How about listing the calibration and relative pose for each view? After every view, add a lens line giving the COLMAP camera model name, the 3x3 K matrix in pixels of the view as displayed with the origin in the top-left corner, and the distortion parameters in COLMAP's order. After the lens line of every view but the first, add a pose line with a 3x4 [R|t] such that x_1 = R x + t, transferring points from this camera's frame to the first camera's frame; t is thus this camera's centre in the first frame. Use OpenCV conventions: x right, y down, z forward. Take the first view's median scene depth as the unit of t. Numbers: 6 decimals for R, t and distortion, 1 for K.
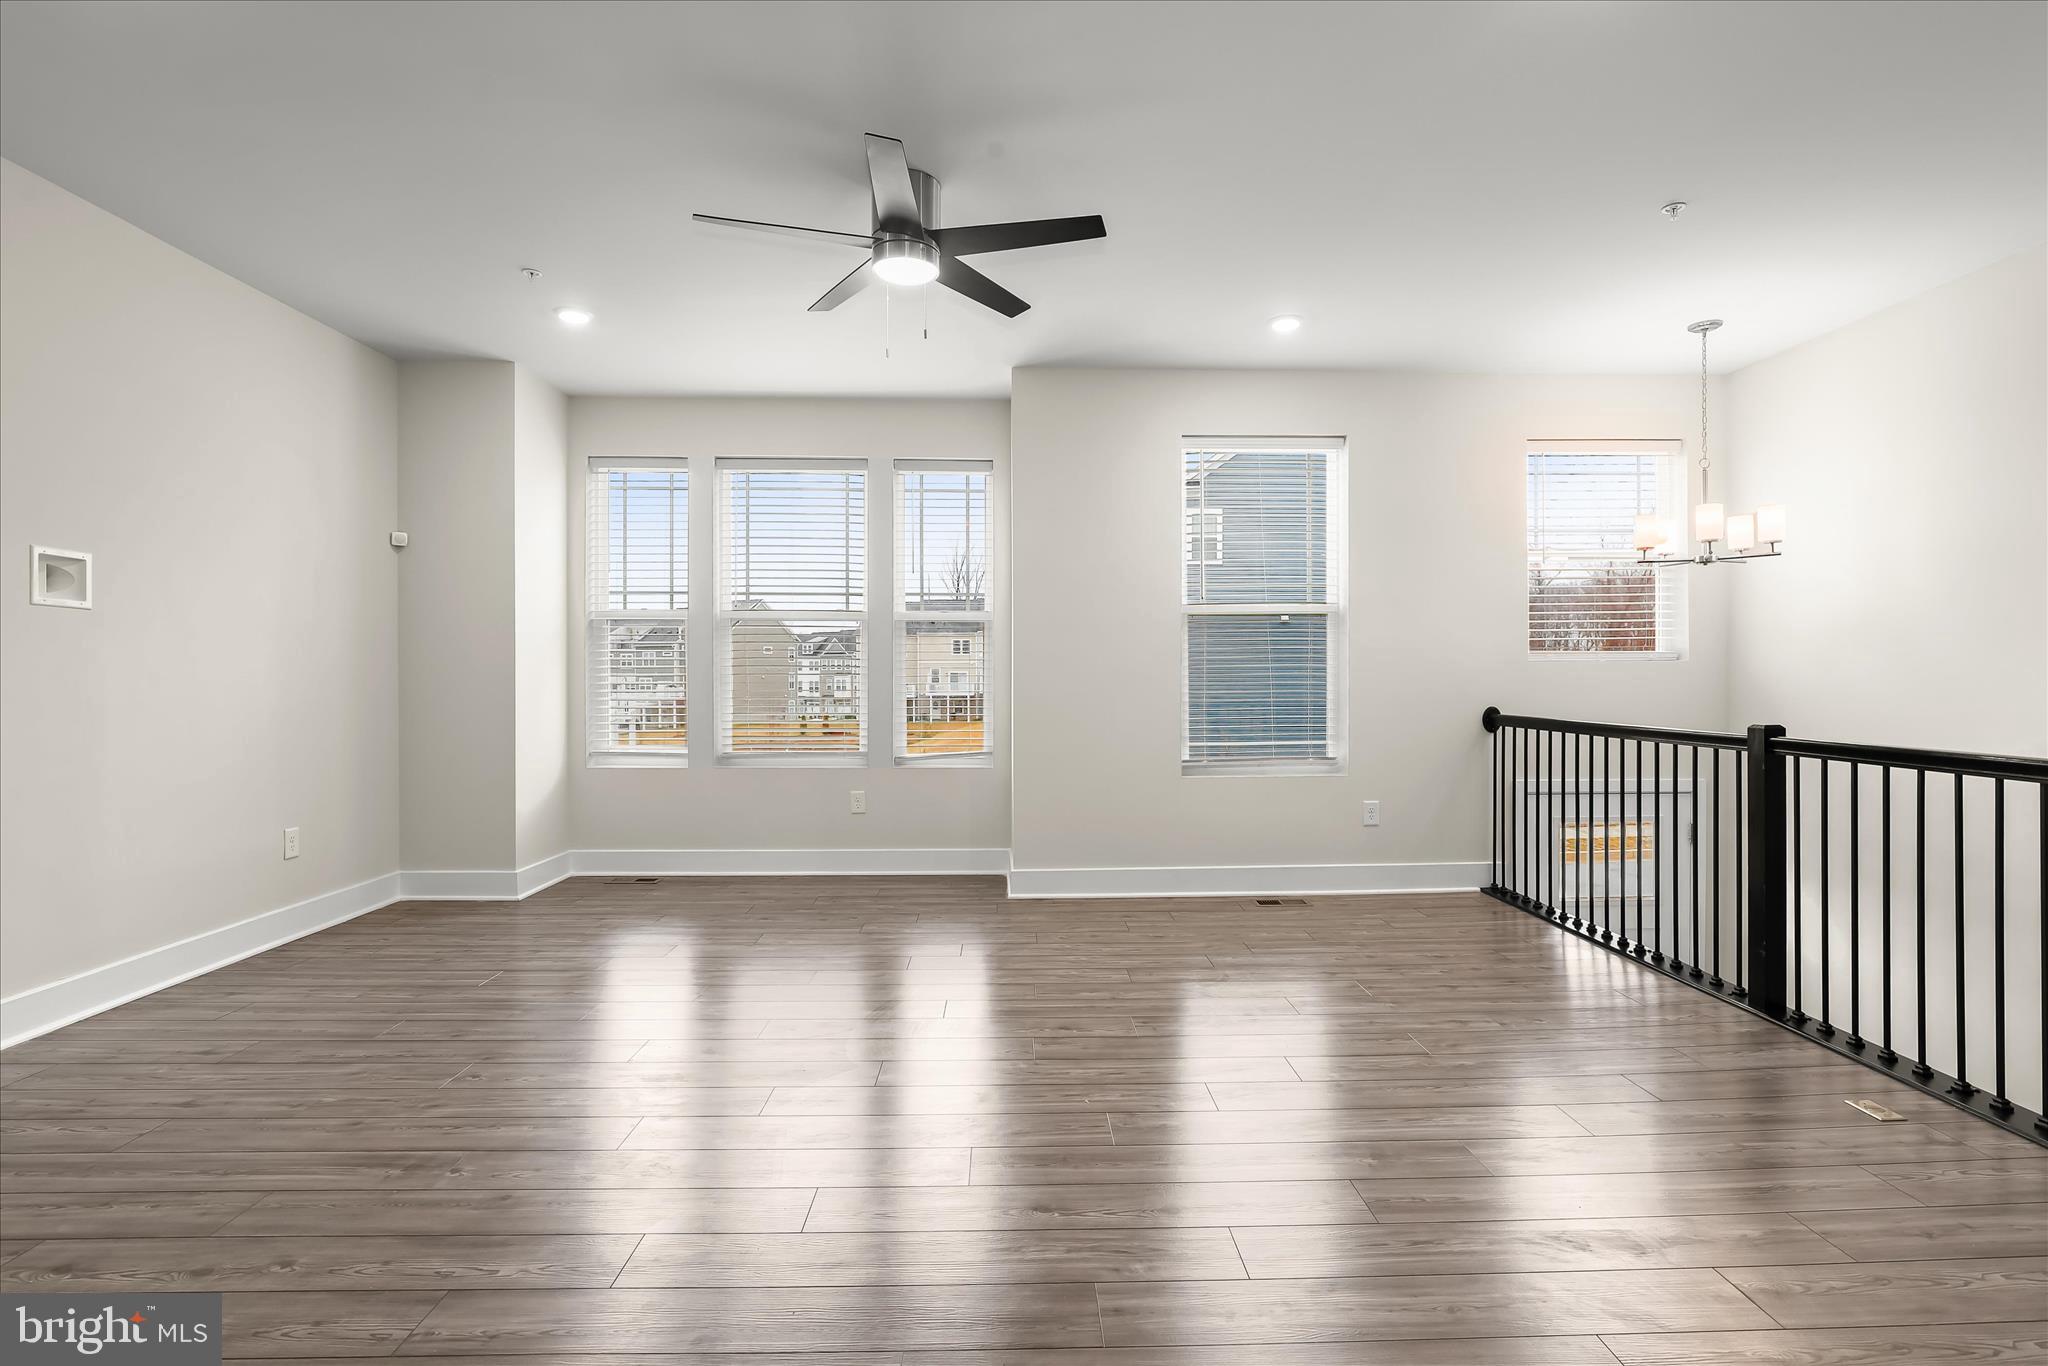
lens RADIAL K [[953.9, 0, 1029.2], [0, 953.9, 674.0], [0, 0, 1]] dist [-0.020919, 0.006067]
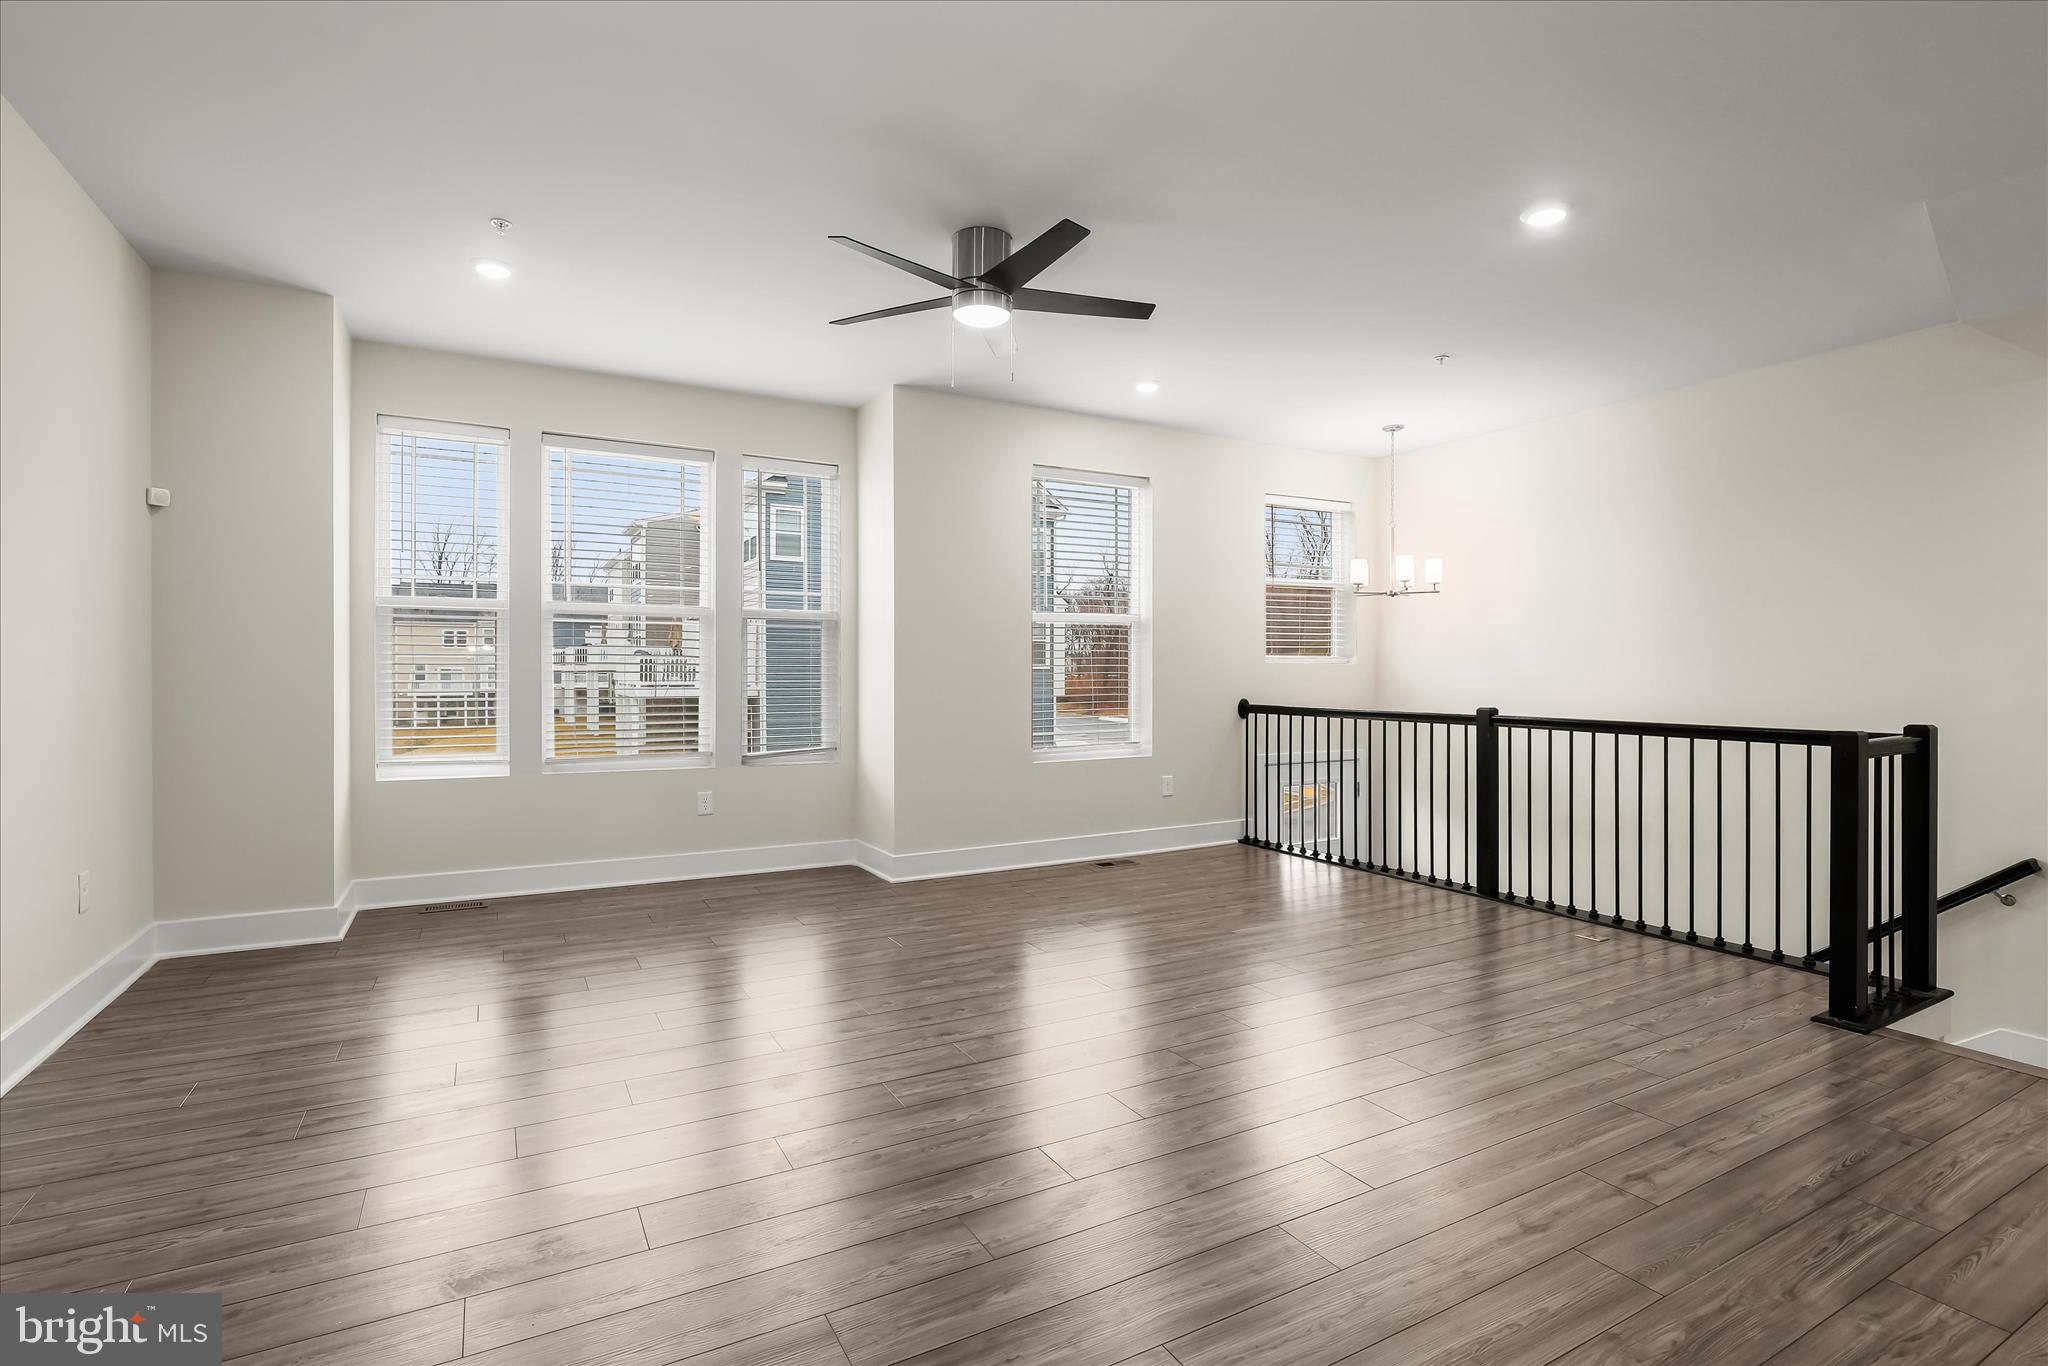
lens RADIAL K [[958.9, 0, 1019.8], [0, 958.9, 669.5], [0, 0, 1]] dist [-0.020613, 0.007885]
pose [[0.891772, 0.004139, 0.452466, -0.365410], [-0.003208, 0.999991, -0.002825, -0.000219], [-0.452473, 0.001068, 0.891777, -0.019668]]
